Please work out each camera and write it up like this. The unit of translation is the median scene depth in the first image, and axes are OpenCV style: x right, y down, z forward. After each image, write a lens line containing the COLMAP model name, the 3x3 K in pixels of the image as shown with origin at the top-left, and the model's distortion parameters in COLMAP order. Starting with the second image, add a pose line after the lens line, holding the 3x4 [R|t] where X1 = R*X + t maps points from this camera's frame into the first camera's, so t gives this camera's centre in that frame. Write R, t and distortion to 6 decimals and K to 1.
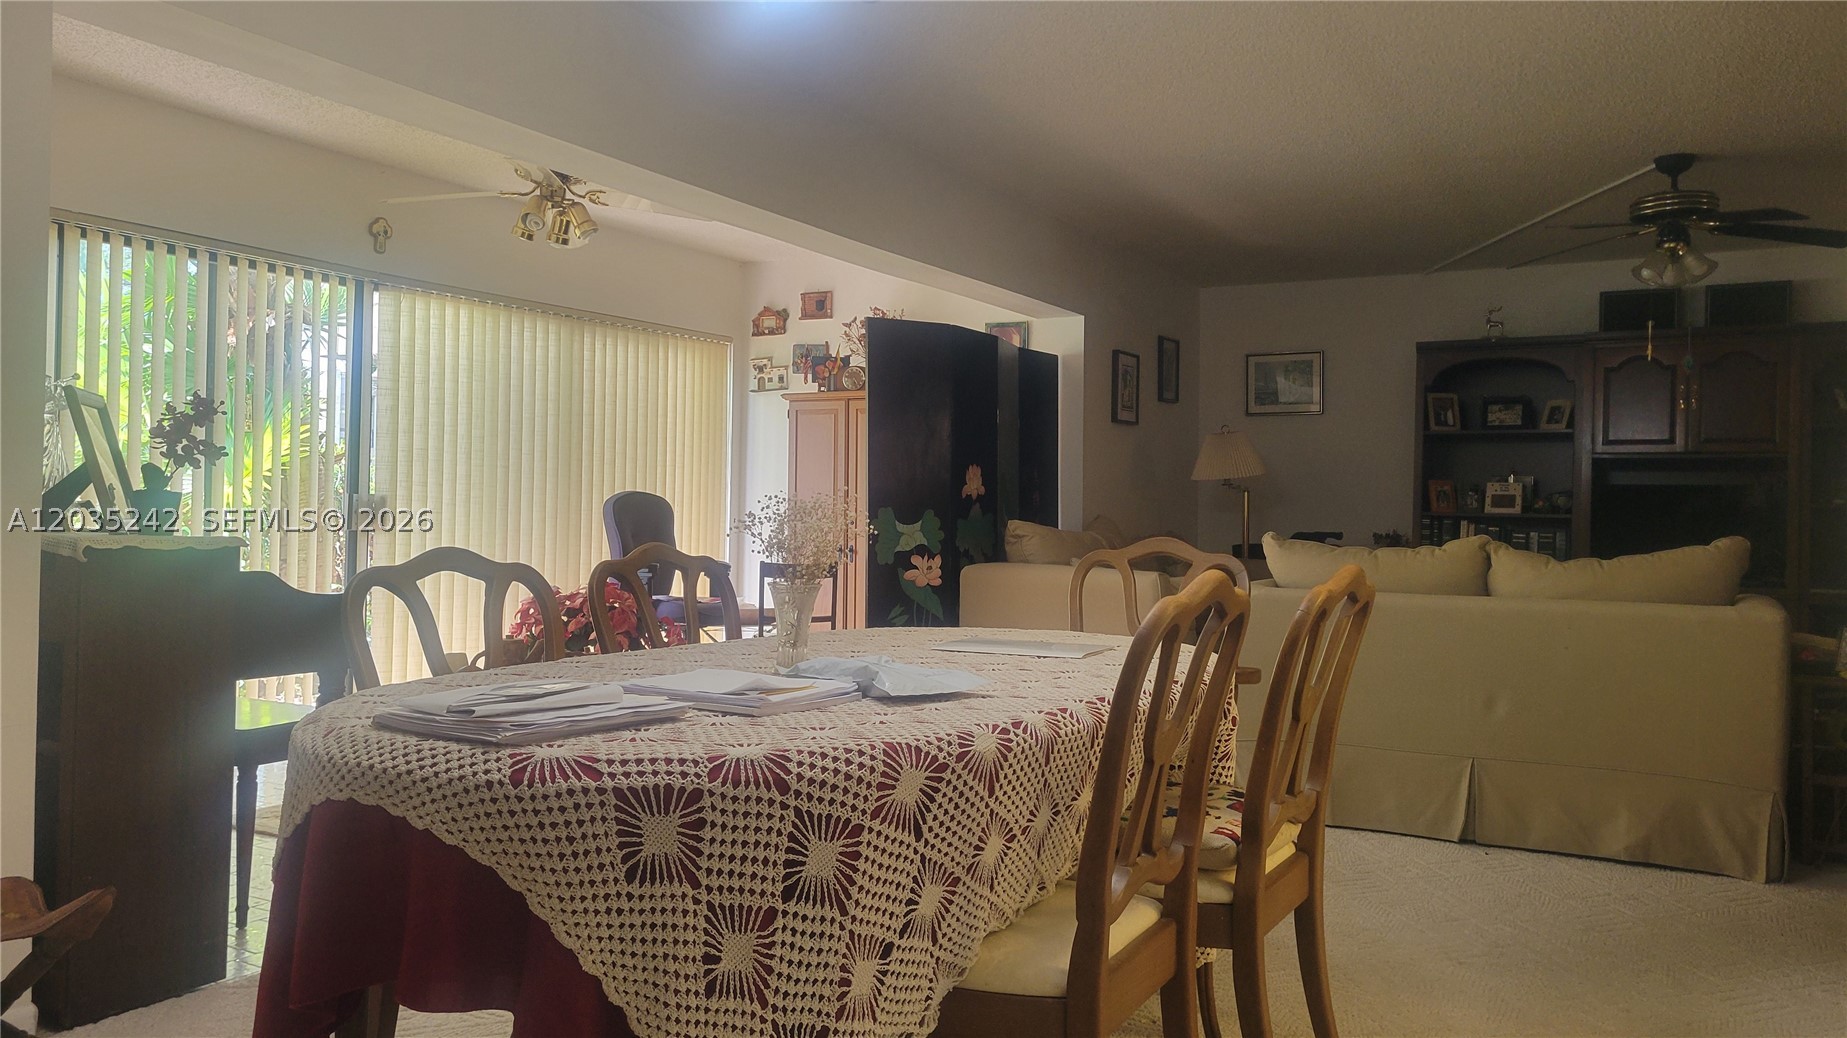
lens RADIAL K [[1396.8, 0, 910.0], [0, 1396.8, 512.0], [0, 0, 1]] dist [0.071019, -0.031467]
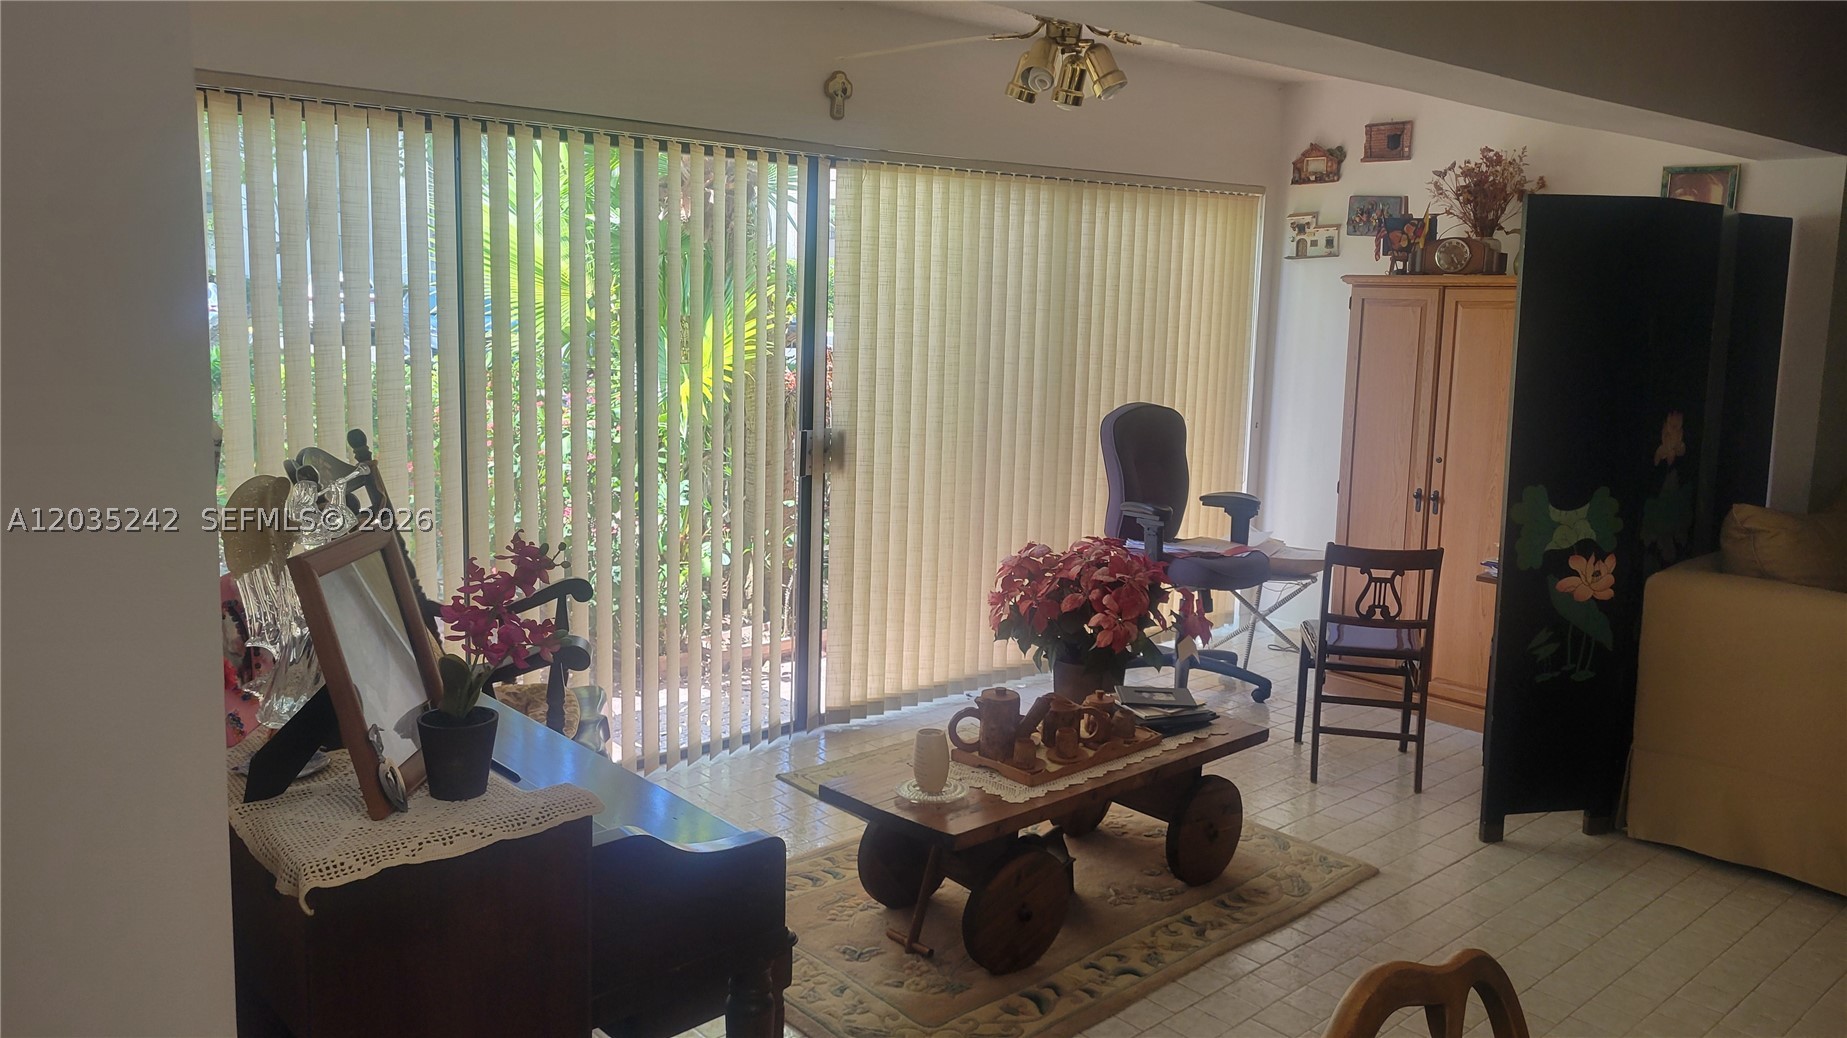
lens RADIAL K [[1396.8, 0, 925.6], [0, 1396.8, 510.8], [0, 0, 1]] dist [0.071019, -0.031467]
pose [[0.953998, 0.052164, -0.295241, -0.083694], [-0.006857, 0.988286, 0.152457, -0.081215], [0.299736, -0.143419, 0.943181, 0.237745]]
